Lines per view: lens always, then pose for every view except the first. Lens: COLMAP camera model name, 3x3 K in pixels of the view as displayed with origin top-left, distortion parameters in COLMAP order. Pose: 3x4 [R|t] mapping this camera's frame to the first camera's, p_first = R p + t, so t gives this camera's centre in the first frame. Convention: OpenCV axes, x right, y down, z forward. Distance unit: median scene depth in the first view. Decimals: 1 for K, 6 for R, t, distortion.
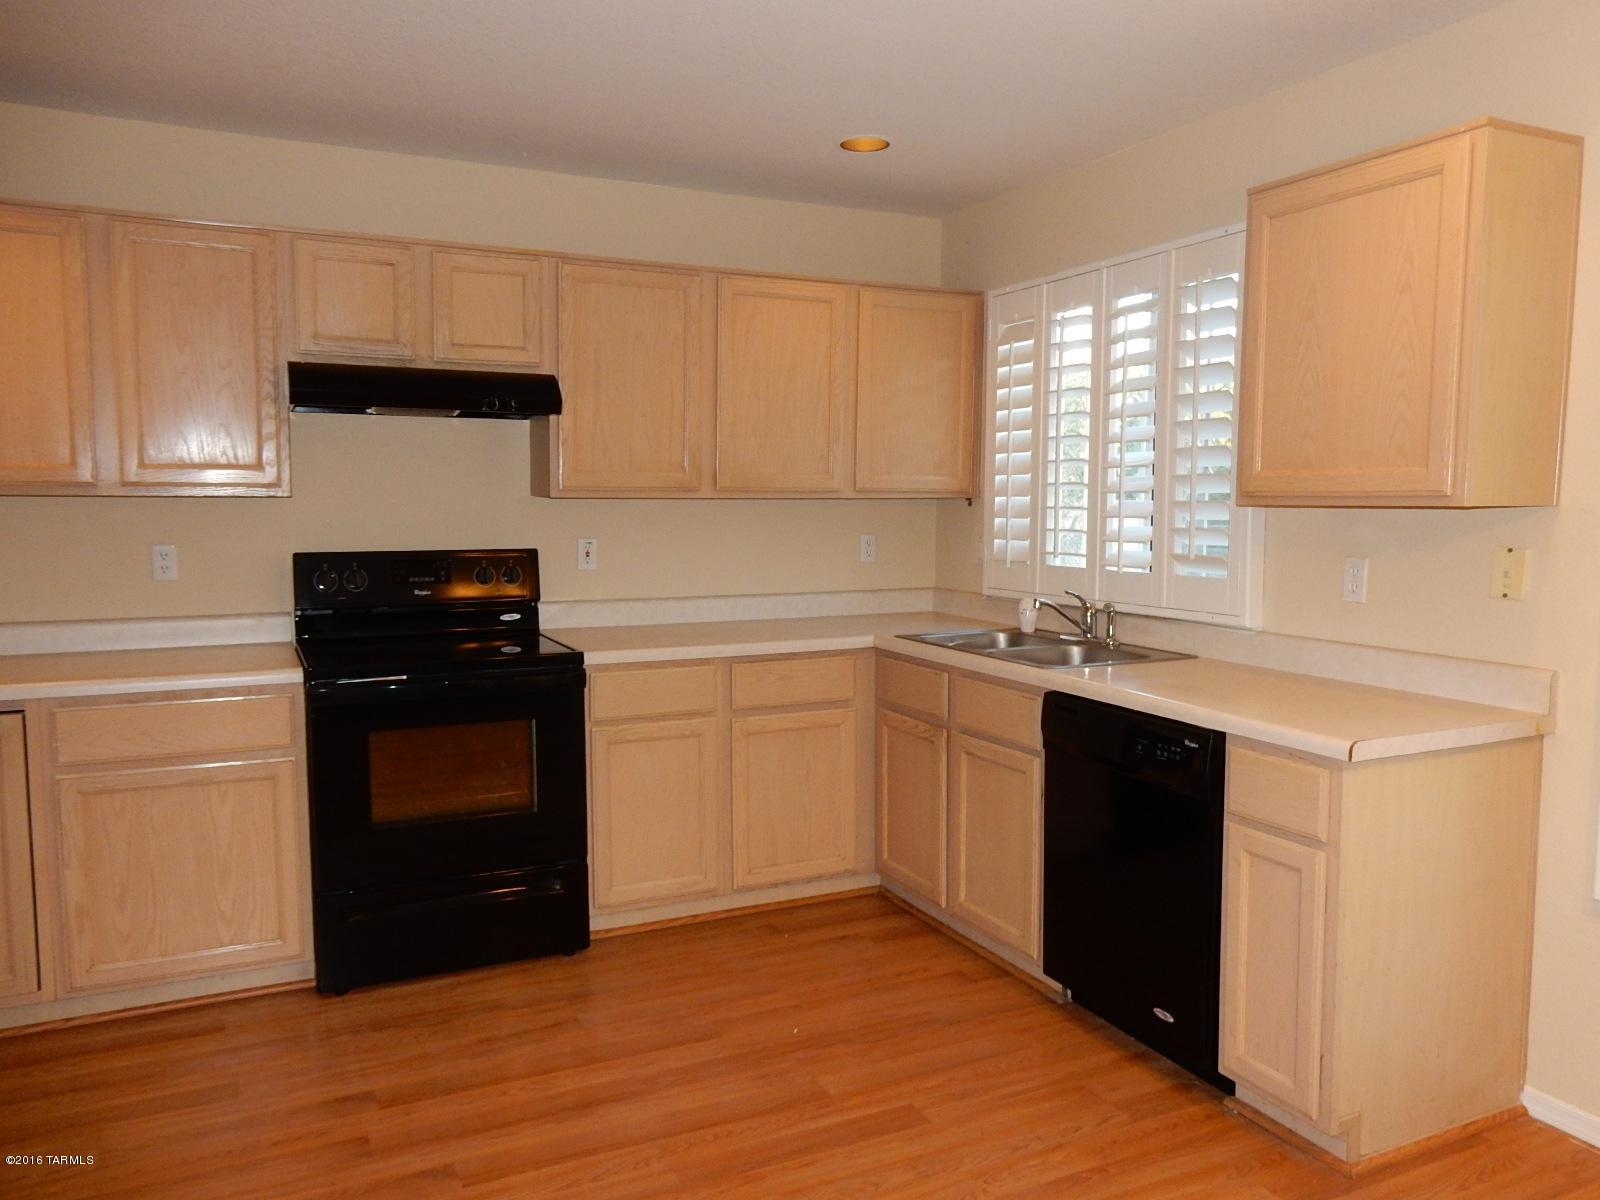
lens RADIAL K [[1146.7, 0, 802.7], [0, 1146.7, 606.5], [0, 0, 1]] dist [-0.075638, 0.085967]
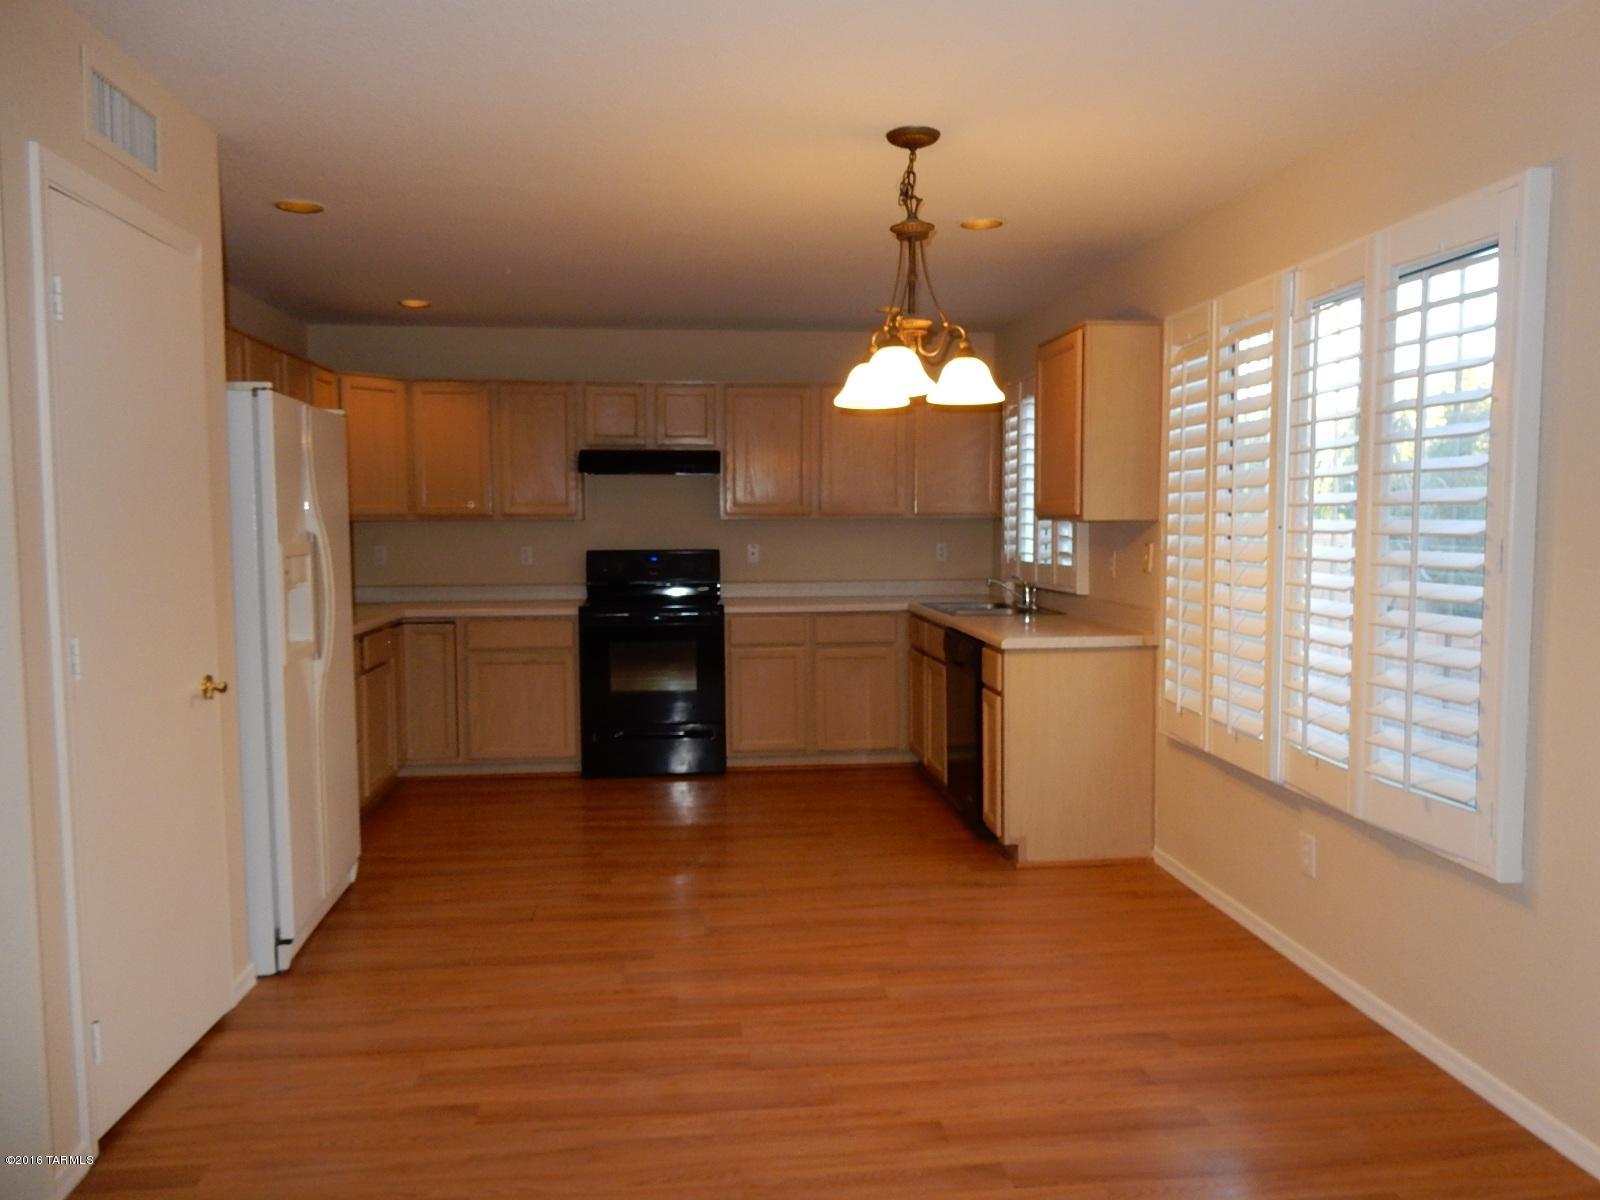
lens RADIAL K [[1159.9, 0, 800.0], [0, 1159.9, 600.0], [0, 0, 1]] dist [-0.000273, 0.000459]
pose [[0.939117, 0.016978, -0.343178, 0.534208], [-0.025651, 0.999456, -0.020748, 0.064865], [0.342639, 0.028288, 0.939041, -0.662949]]
